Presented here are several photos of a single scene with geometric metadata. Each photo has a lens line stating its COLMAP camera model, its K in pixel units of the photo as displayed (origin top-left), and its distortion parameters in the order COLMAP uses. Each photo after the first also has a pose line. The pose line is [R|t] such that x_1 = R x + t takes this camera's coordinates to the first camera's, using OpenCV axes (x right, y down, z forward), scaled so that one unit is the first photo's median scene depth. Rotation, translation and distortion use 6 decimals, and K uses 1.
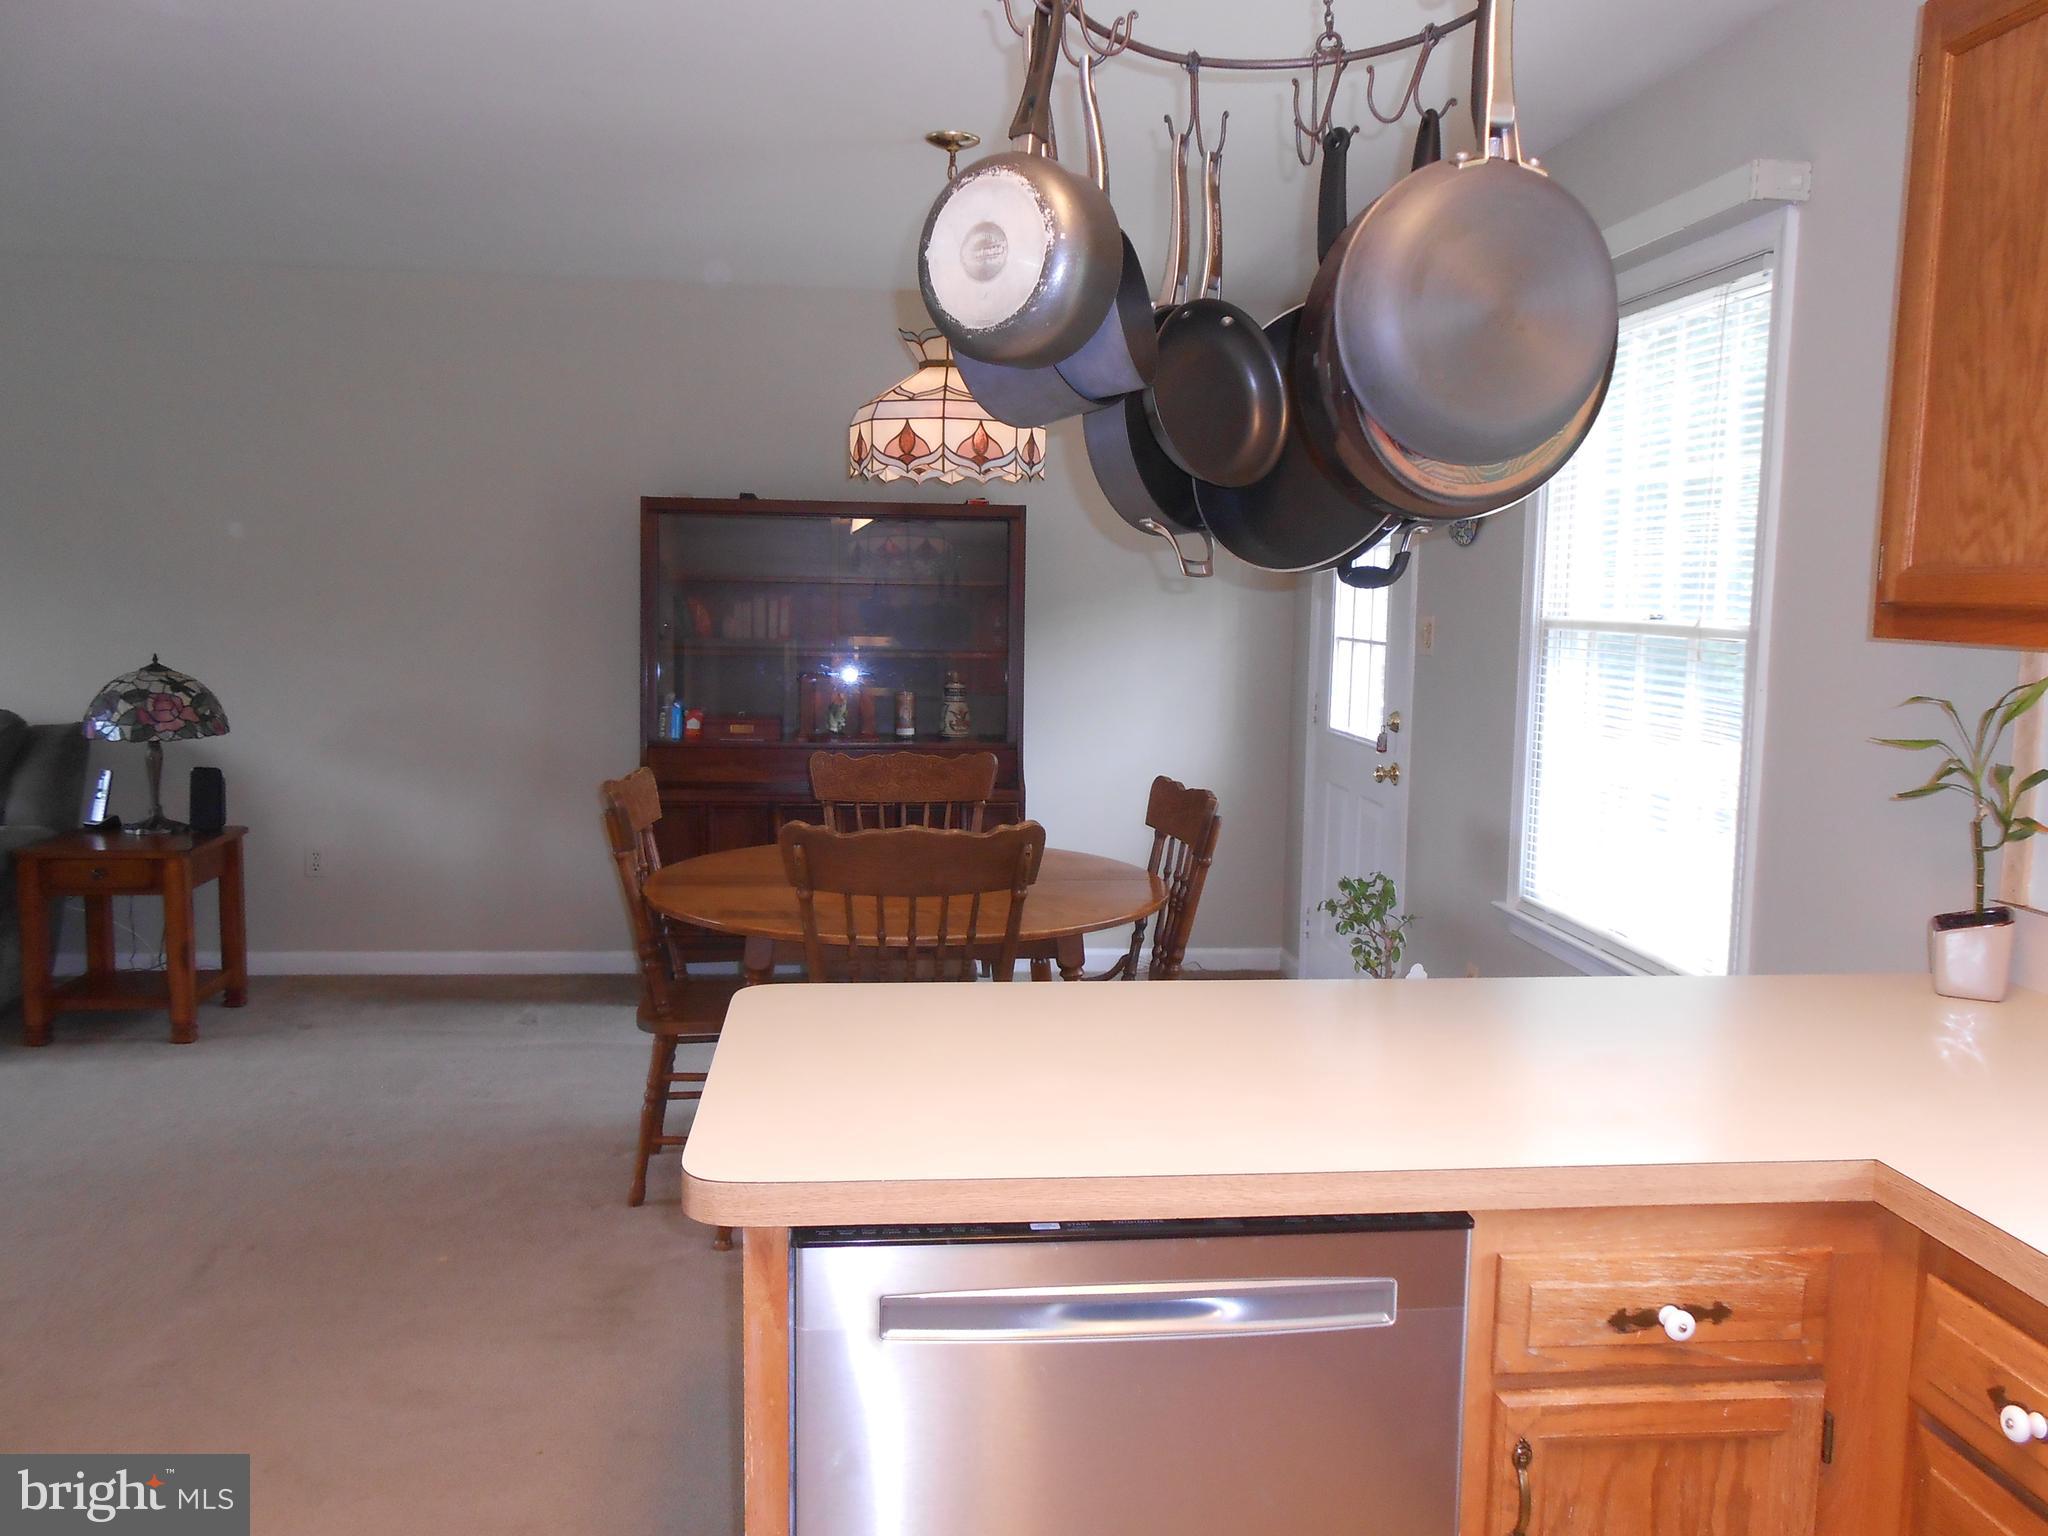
lens RADIAL K [[1602.9, 0, 992.0], [0, 1602.9, 762.6], [0, 0, 1]] dist [-0.058802, 0.062086]
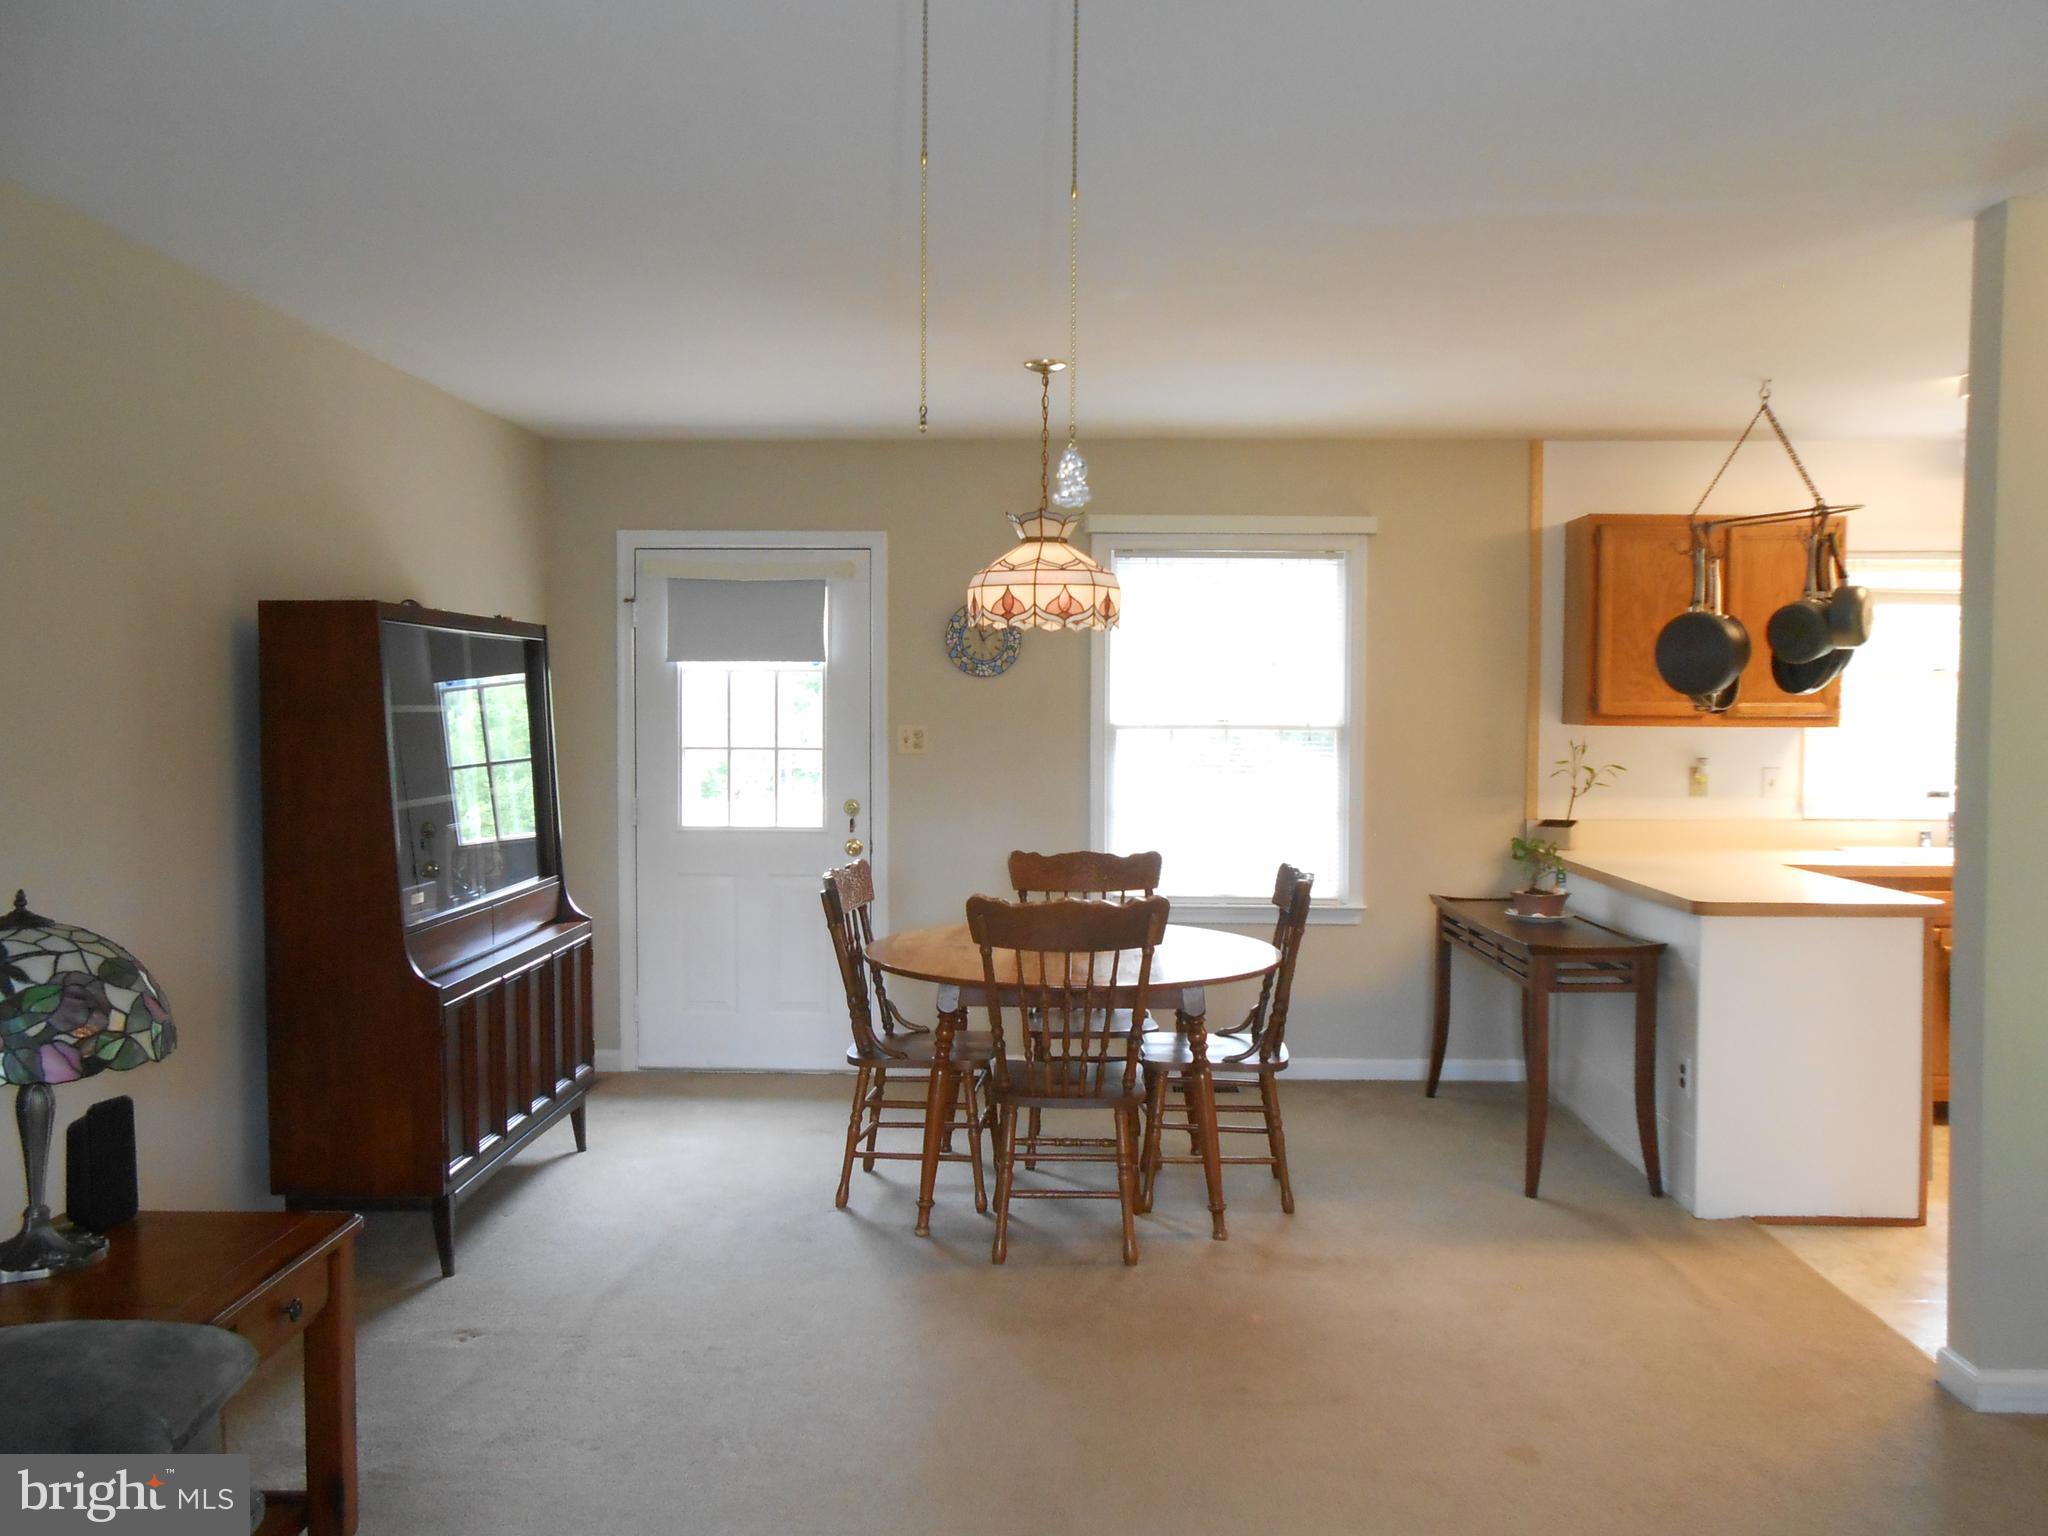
lens RADIAL K [[1589.6, 0, 1022.5], [0, 1589.6, 764.4], [0, 0, 1]] dist [-0.046766, 0.085064]
pose [[0.142986, -0.064378, 0.987629, -1.341634], [0.107528, 0.992986, 0.049159, -0.143572], [-0.983866, 0.099169, 0.148905, 0.871716]]
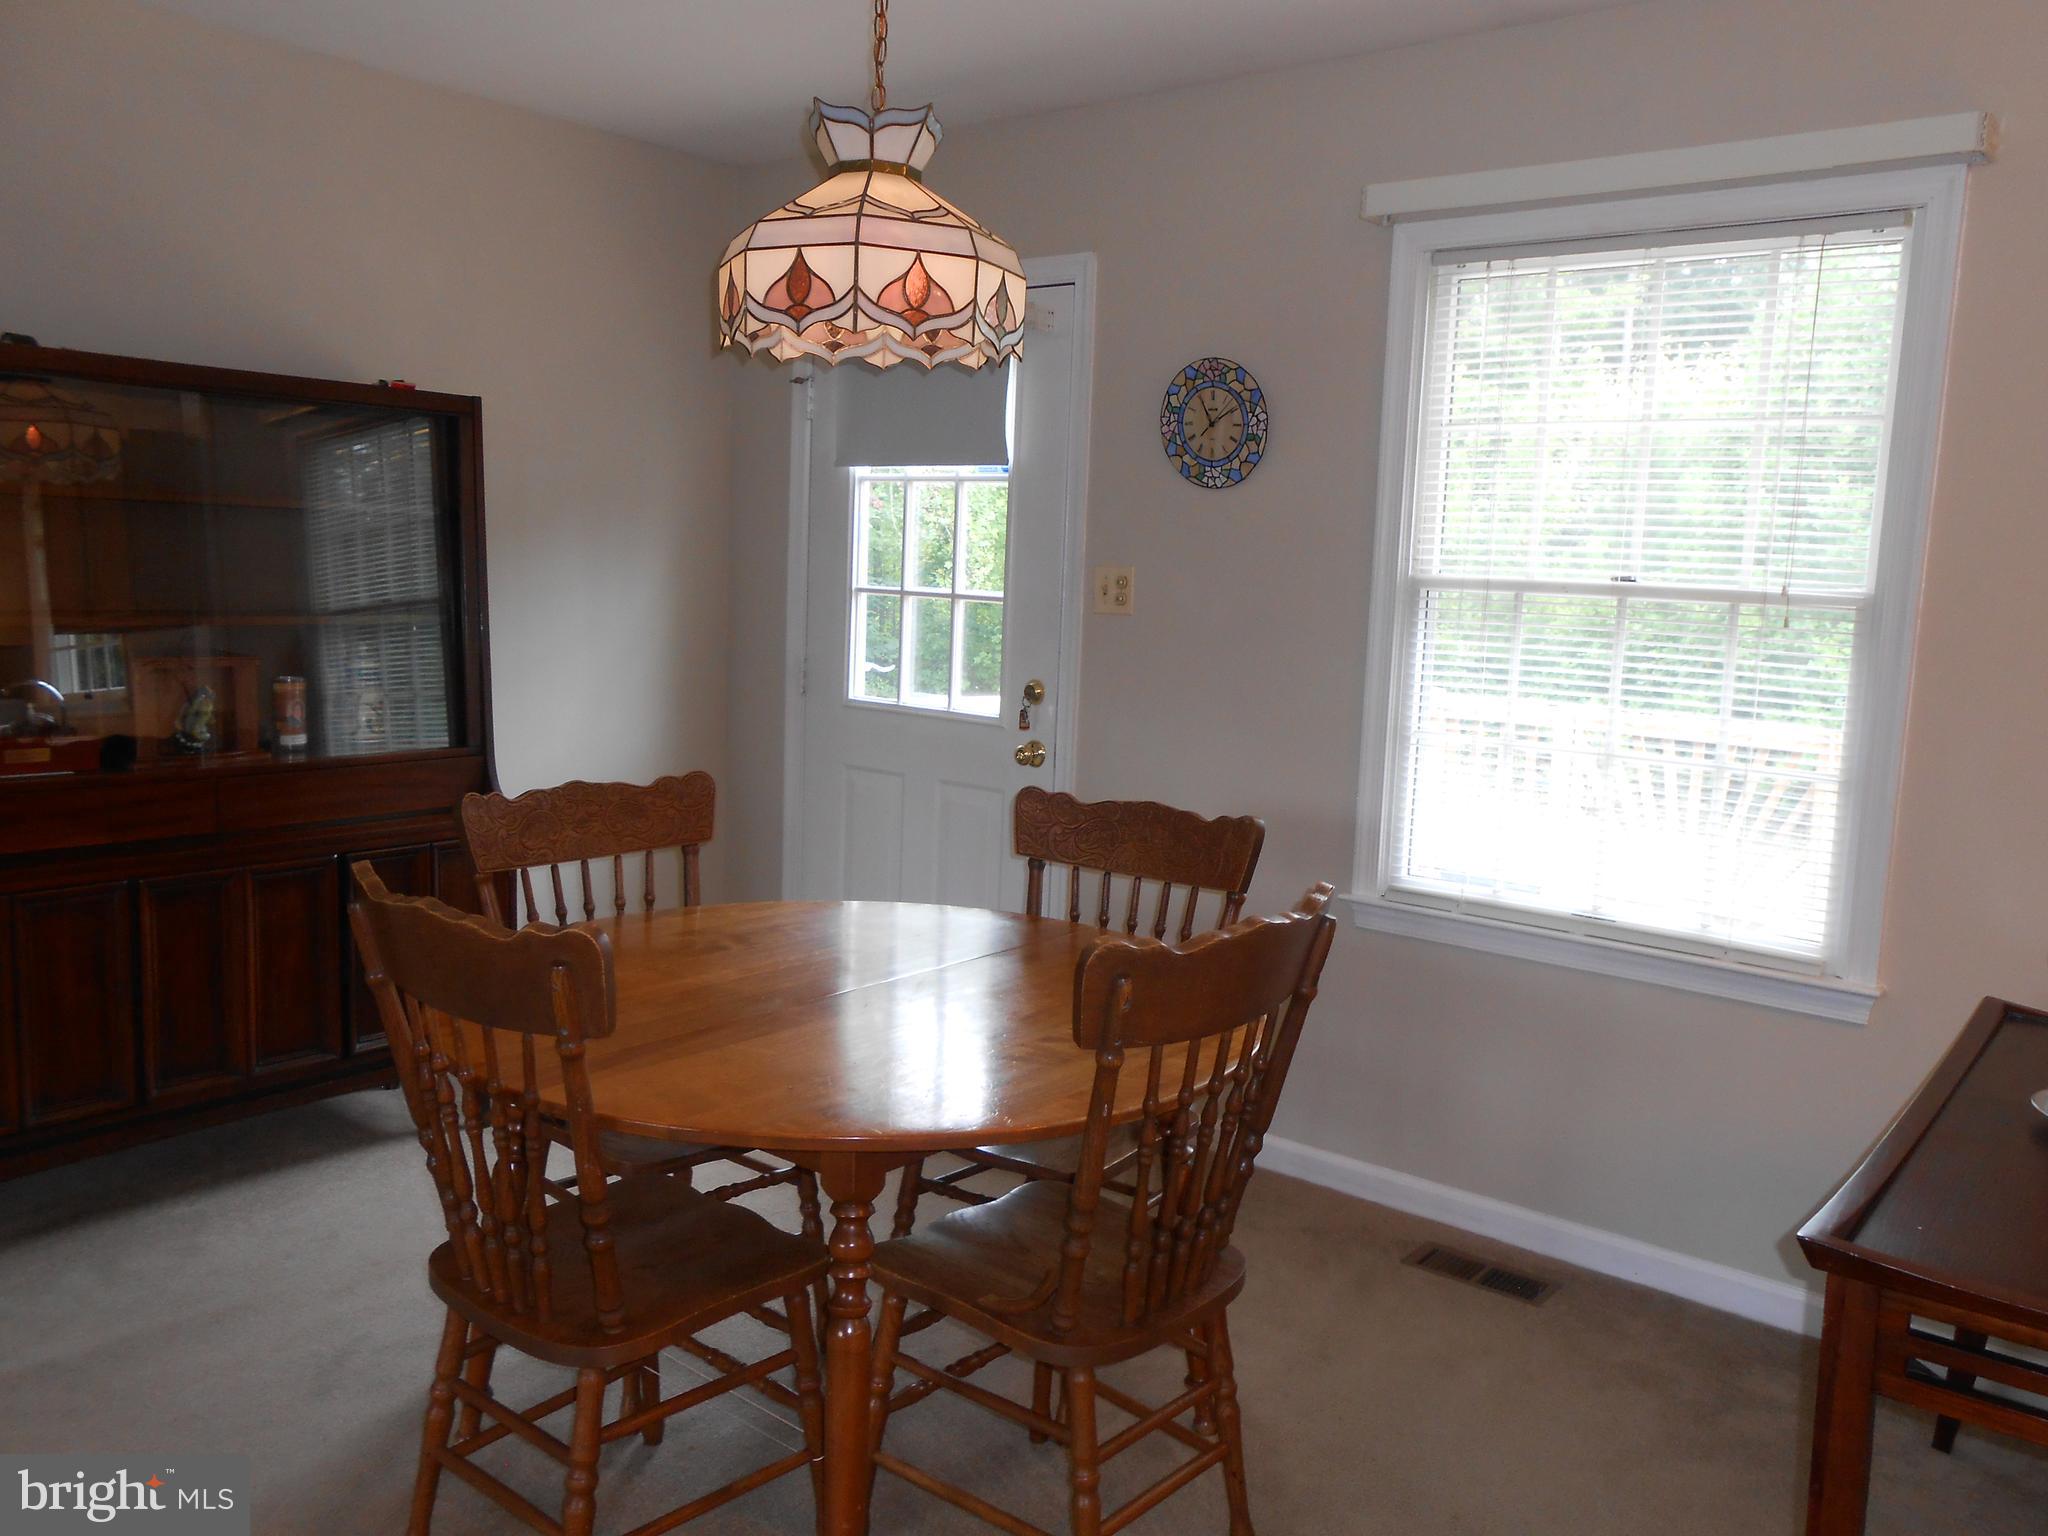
lens RADIAL K [[1589.6, 0, 1022.5], [0, 1589.6, 764.4], [0, 0, 1]] dist [-0.046766, 0.085064]
pose [[0.687910, -0.086742, 0.720594, -0.473421], [0.052994, 0.996185, 0.069327, -0.058828], [-0.723859, -0.009503, 0.689882, 0.547418]]
